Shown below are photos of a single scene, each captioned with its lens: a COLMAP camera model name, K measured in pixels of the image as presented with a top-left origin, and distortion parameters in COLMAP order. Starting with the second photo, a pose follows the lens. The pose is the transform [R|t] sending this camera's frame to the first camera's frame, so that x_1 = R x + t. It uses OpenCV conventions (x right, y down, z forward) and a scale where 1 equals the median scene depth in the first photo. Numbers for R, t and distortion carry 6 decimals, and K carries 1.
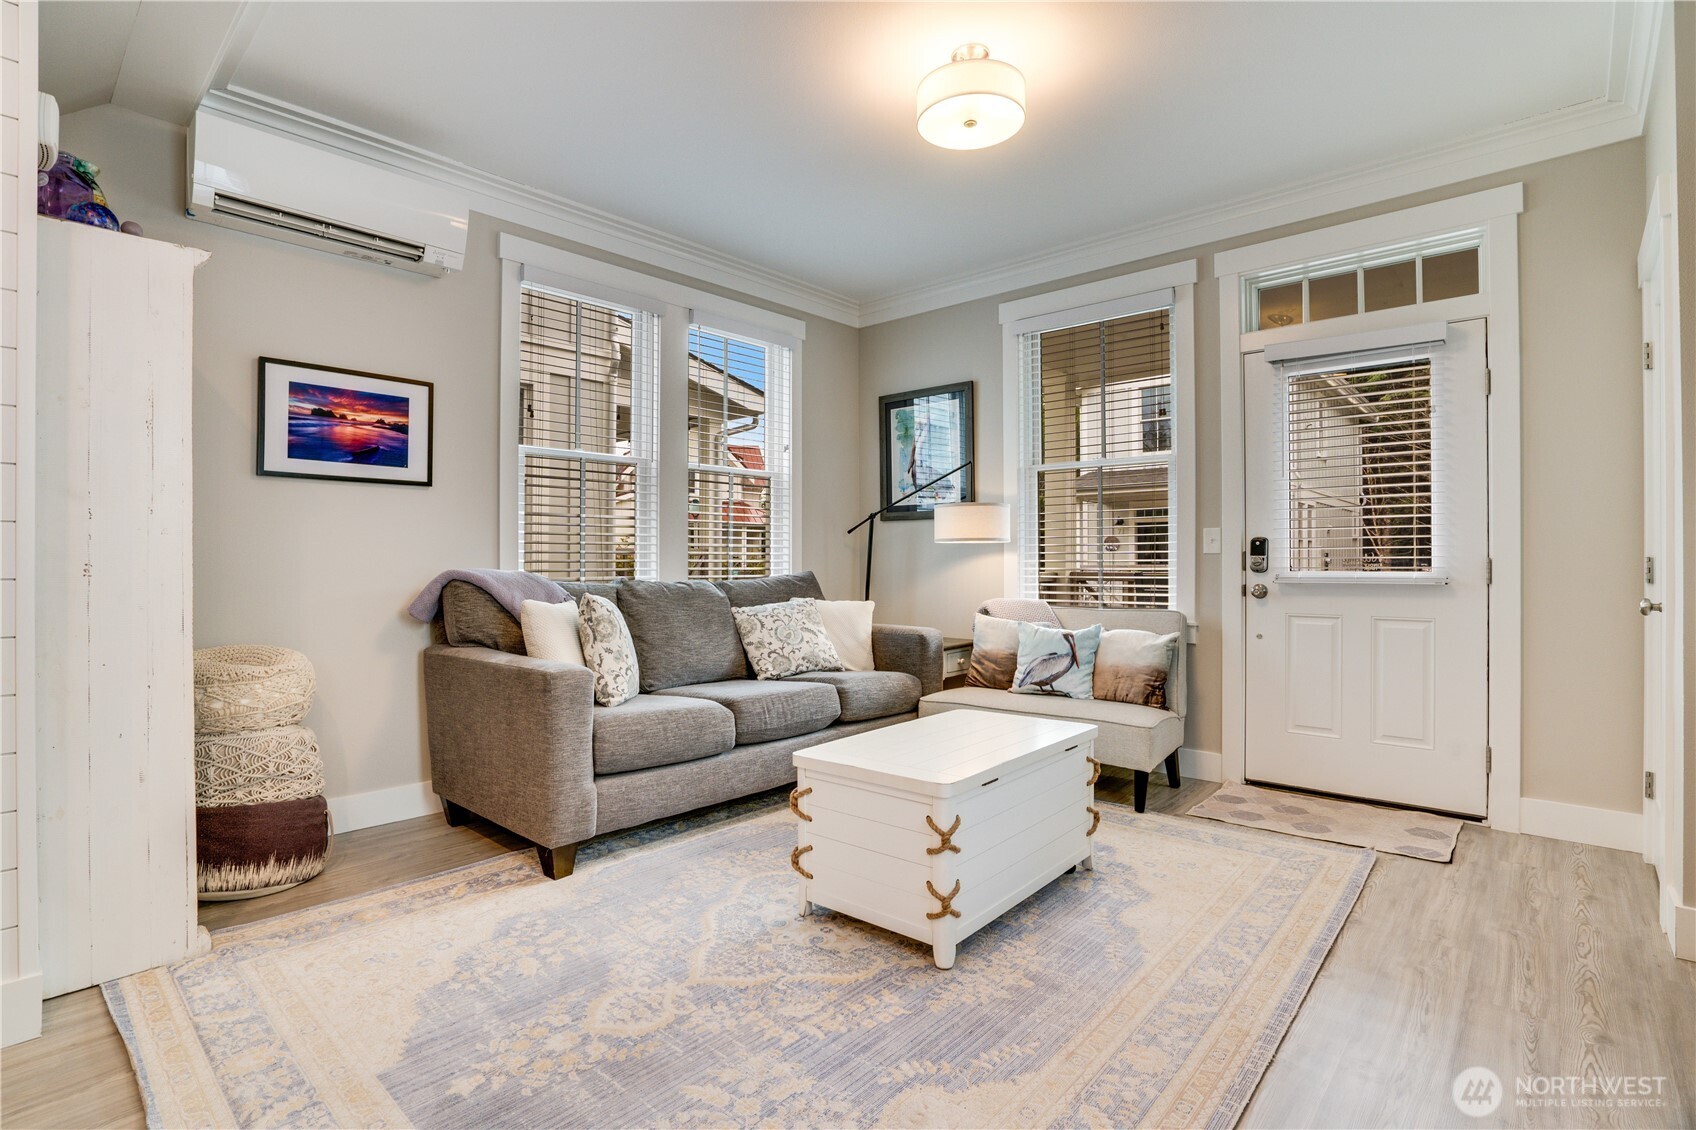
lens RADIAL K [[817.2, 0, 808.8], [0, 817.2, 561.4], [0, 0, 1]] dist [-0.065517, 0.026656]
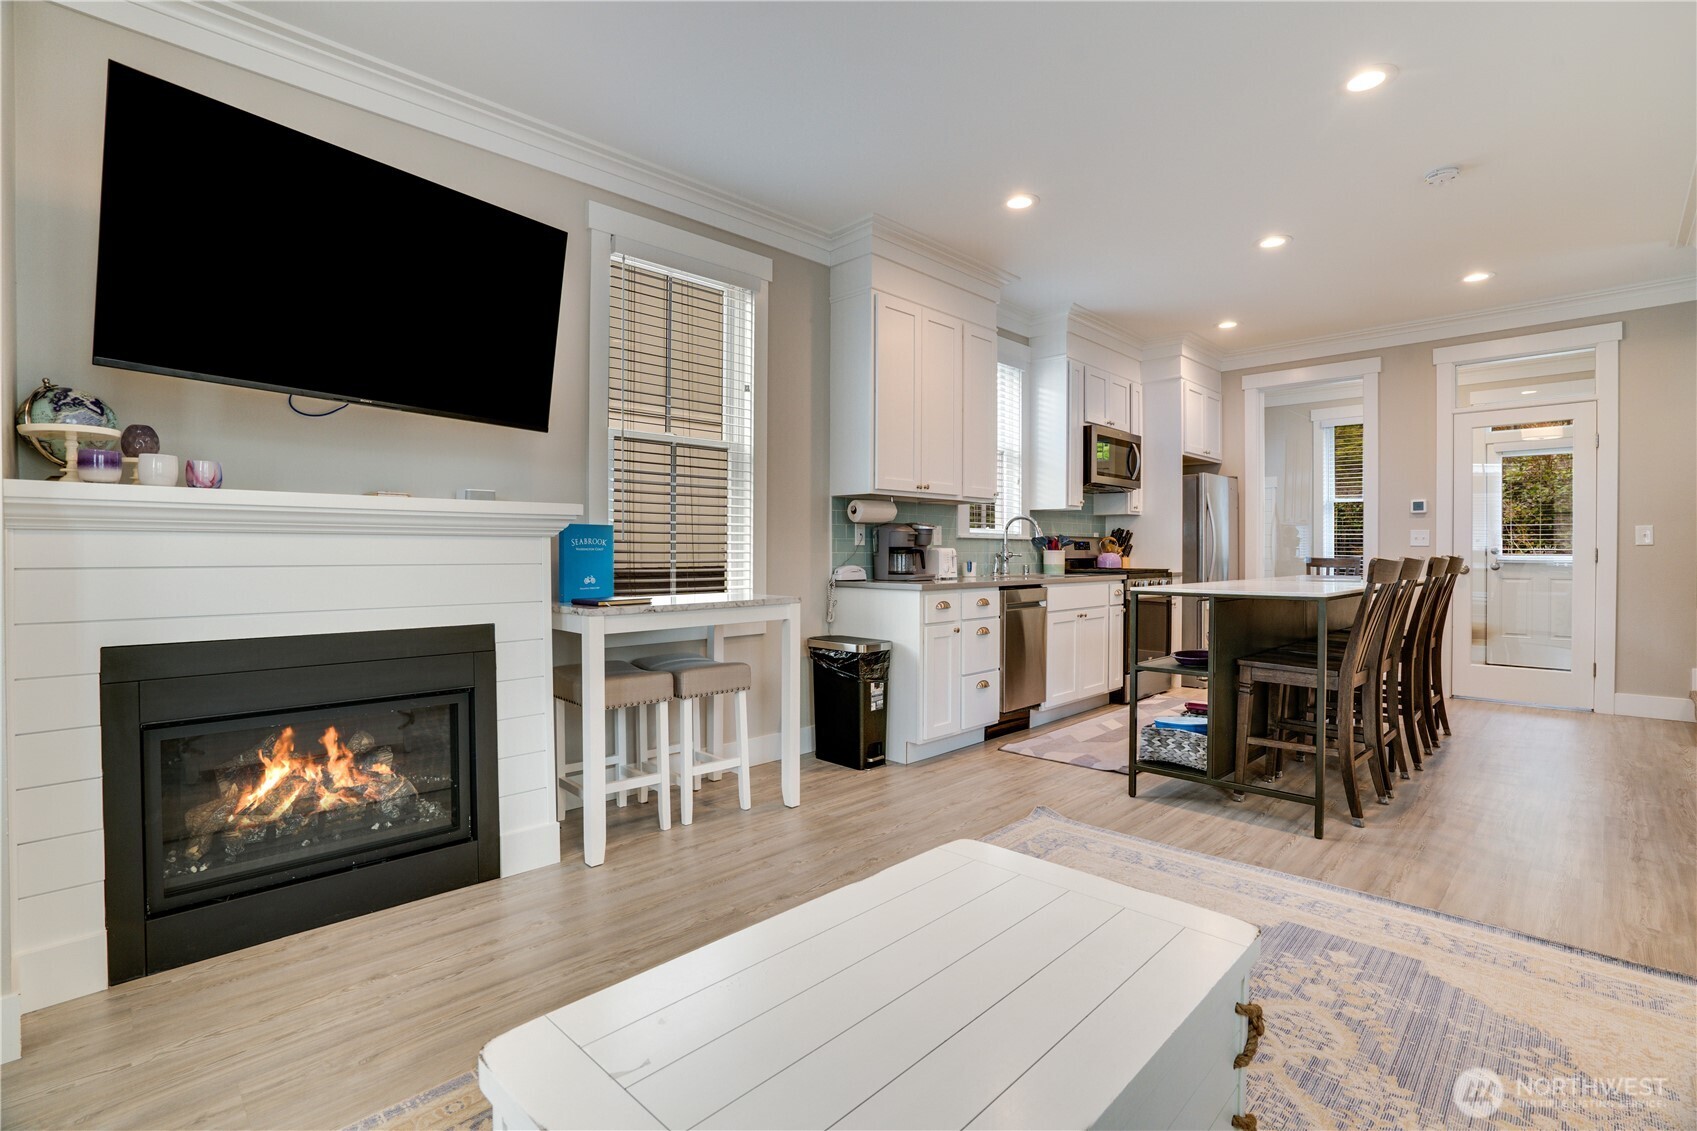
lens RADIAL K [[787.3, 0, 831.4], [0, 787.3, 559.8], [0, 0, 1]] dist [-0.057794, 0.022728]
pose [[-0.999320, 0.001659, 0.036833, 0.175620], [0.002026, 0.999949, 0.009911, -0.000218], [-0.036815, 0.009979, -0.999272, 1.142389]]
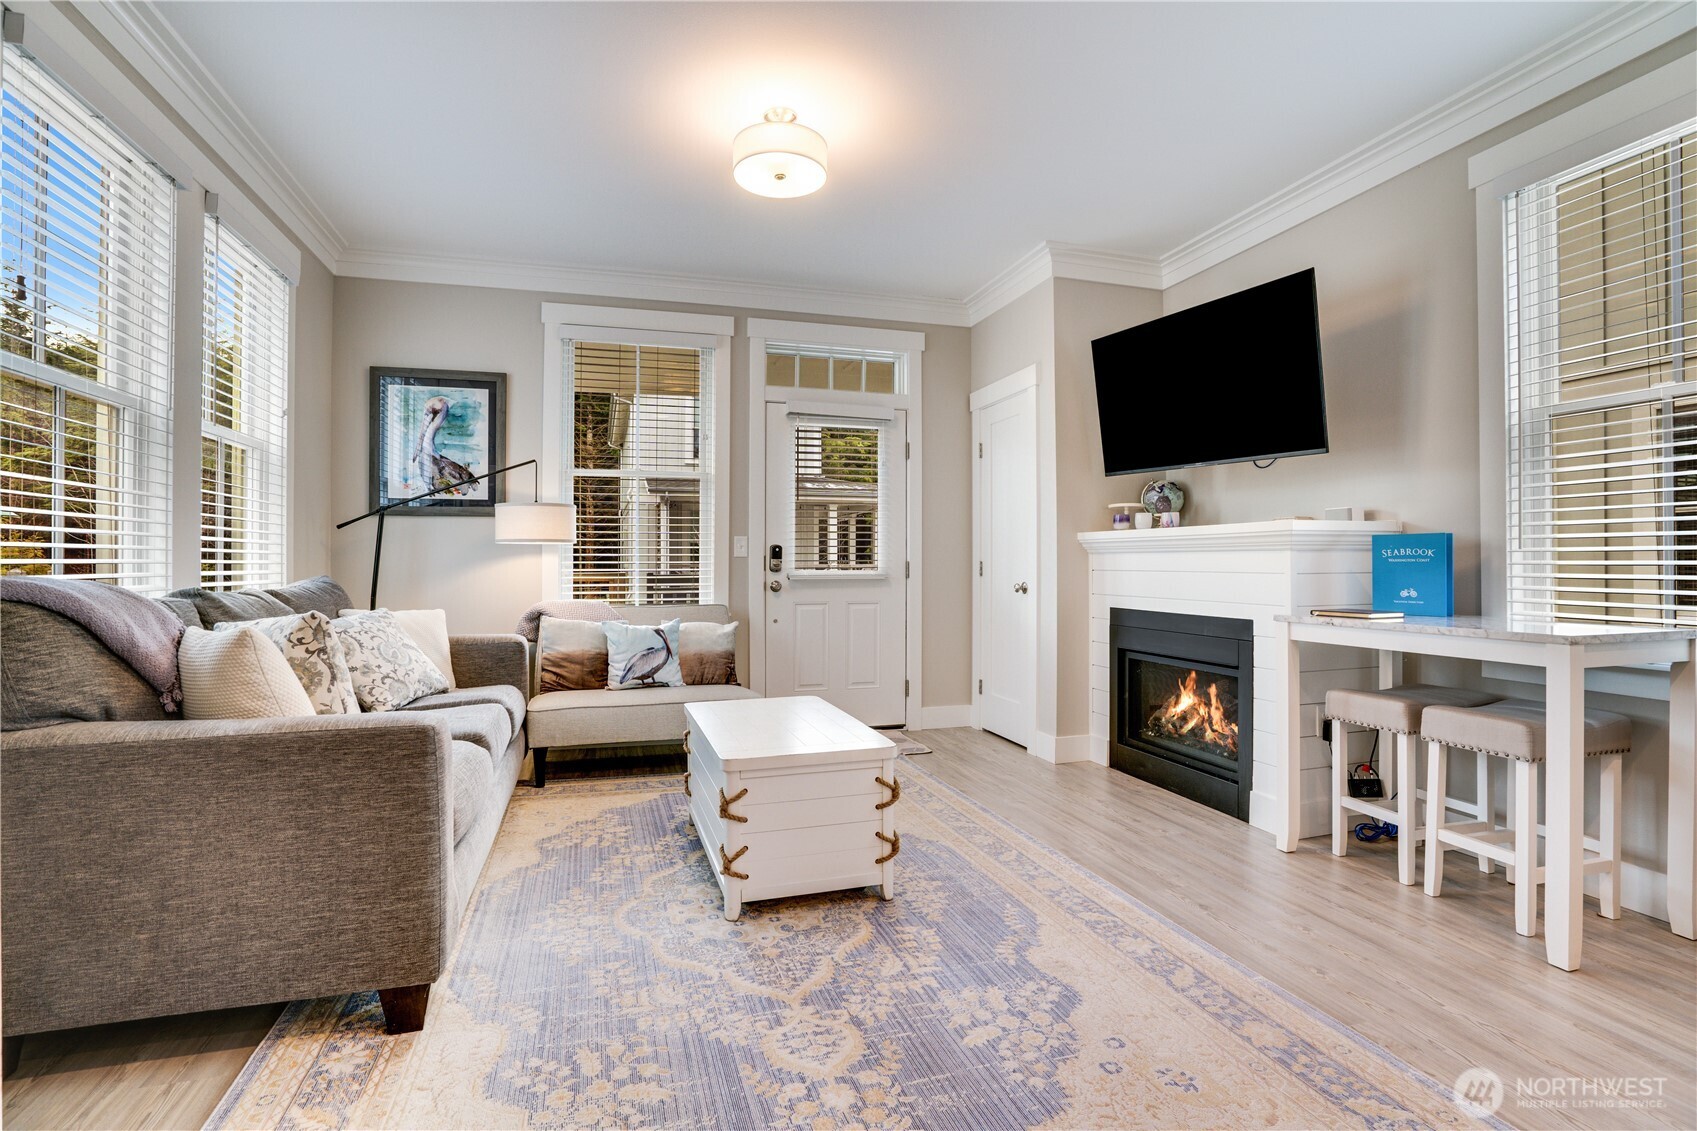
lens RADIAL K [[794.6, 0, 831.1], [0, 794.6, 559.9], [0, 0, 1]] dist [-0.079649, 0.040063]
pose [[0.511005, 0.004361, 0.859567, -0.591361], [-0.001193, 0.999990, -0.004364, -0.000322], [-0.859577, 0.001204, 0.511004, 0.310817]]
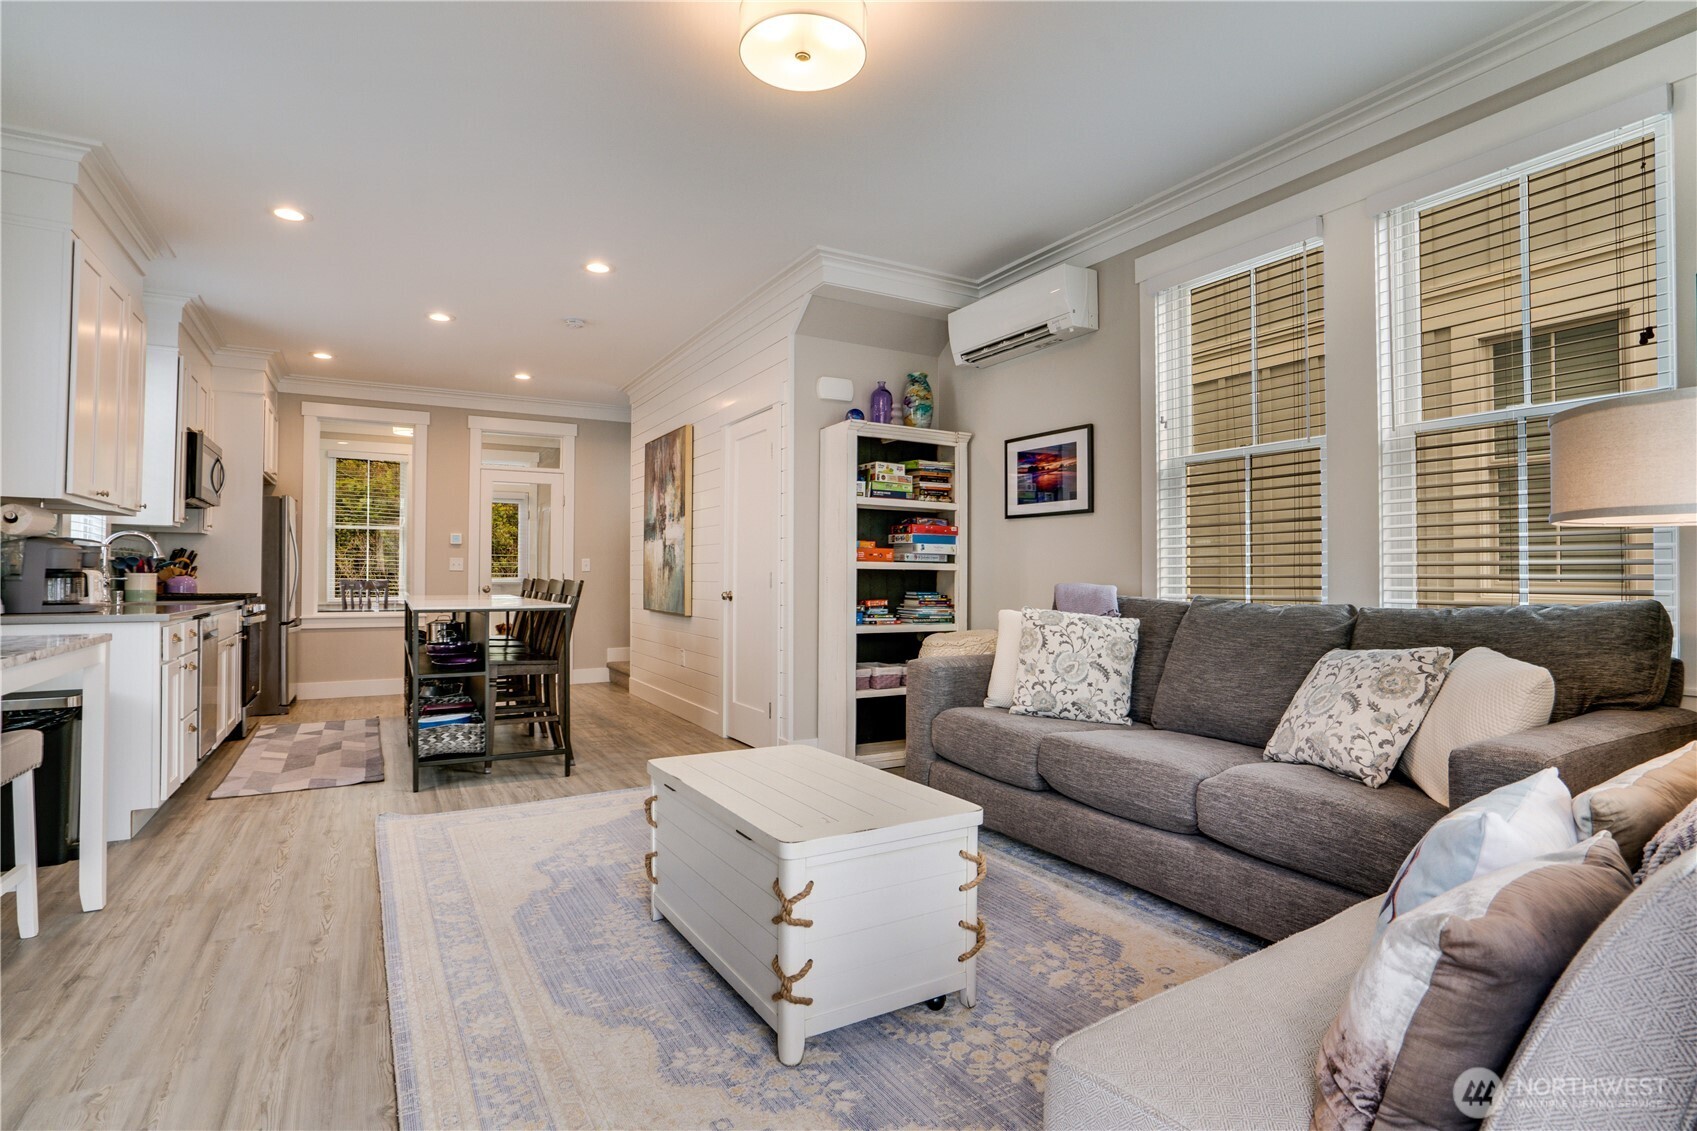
lens RADIAL K [[836.8, 0, 848.0], [0, 836.8, 561.3], [0, 0, 1]] dist [-0.062962, 0.031350]
pose [[-0.283969, -0.014797, -0.958719, 0.839240], [-0.000989, 0.999885, -0.015140, -0.003861], [0.958833, -0.003351, -0.283951, 1.073093]]
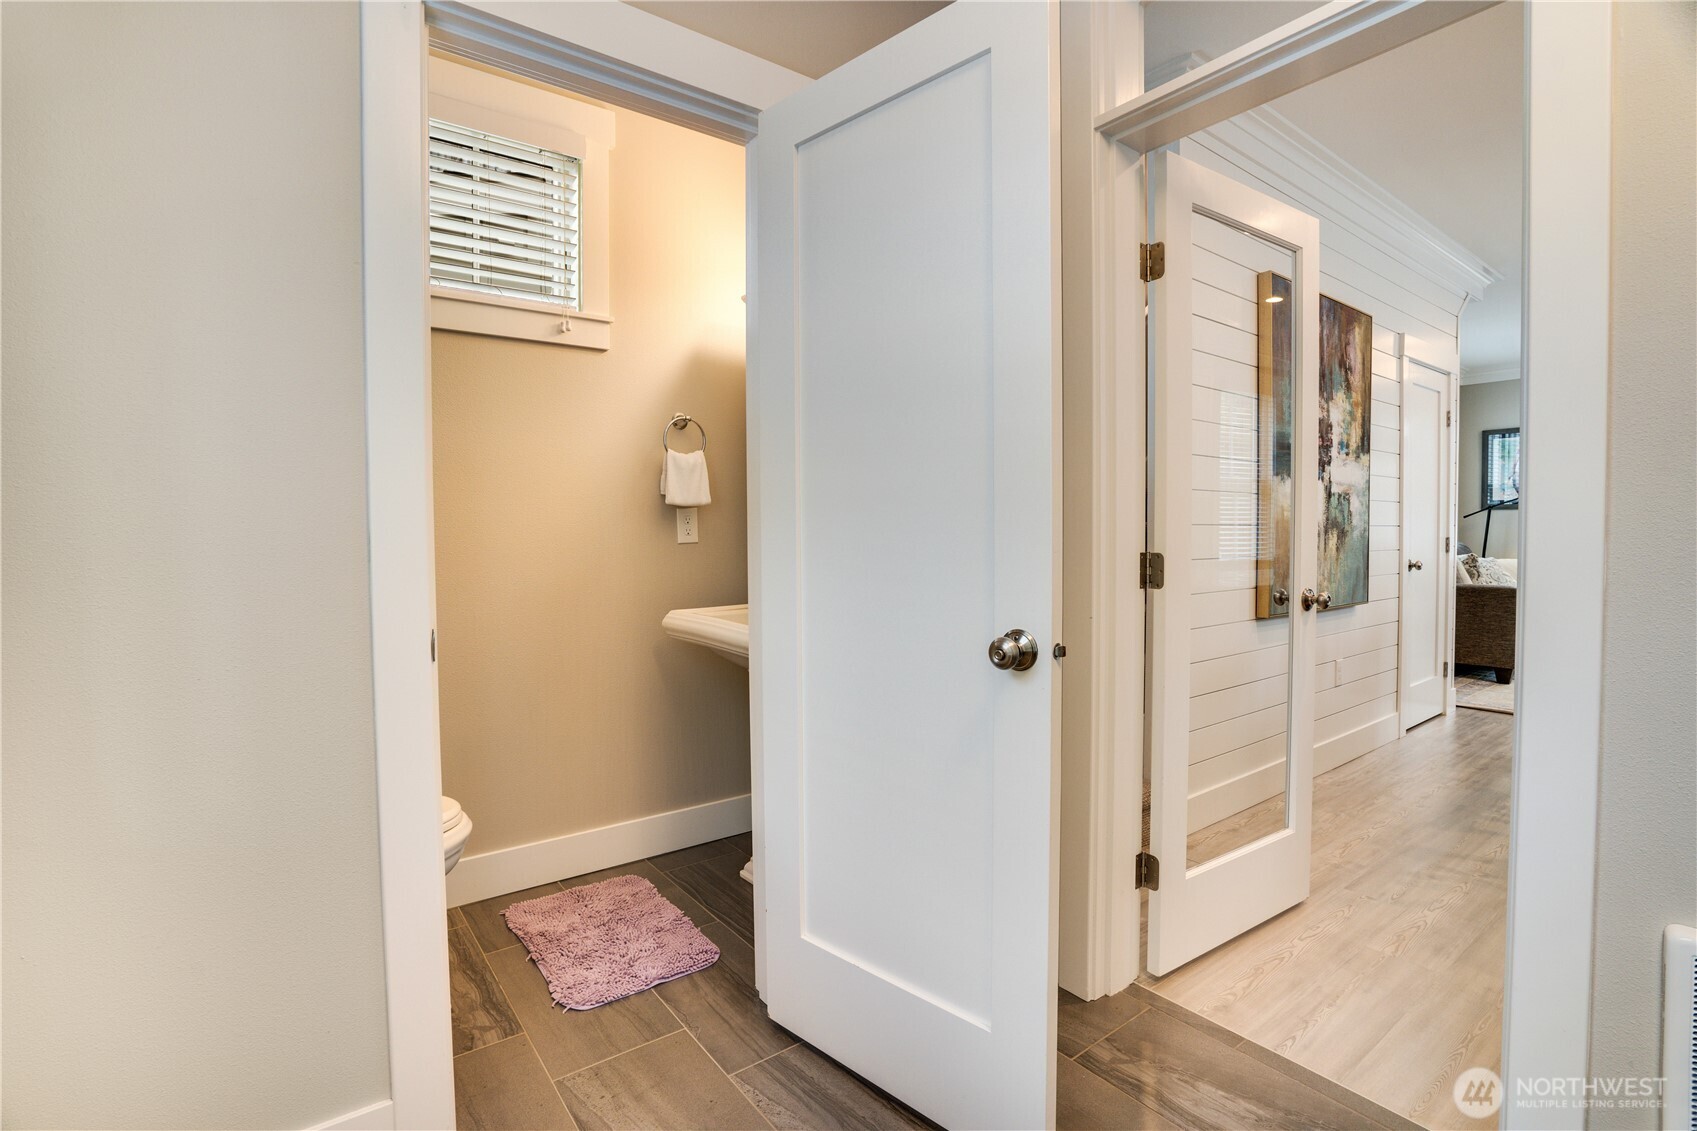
lens RADIAL K [[766.8, 0, 848.5], [0, 766.8, 565.5], [0, 0, 1]] dist [-0.000741, -0.031426]
pose [[0.985333, -0.006379, -0.170524, -1.468917], [0.012958, 0.999213, 0.037499, -0.019779], [0.170150, -0.039158, 0.984640, -1.107542]]
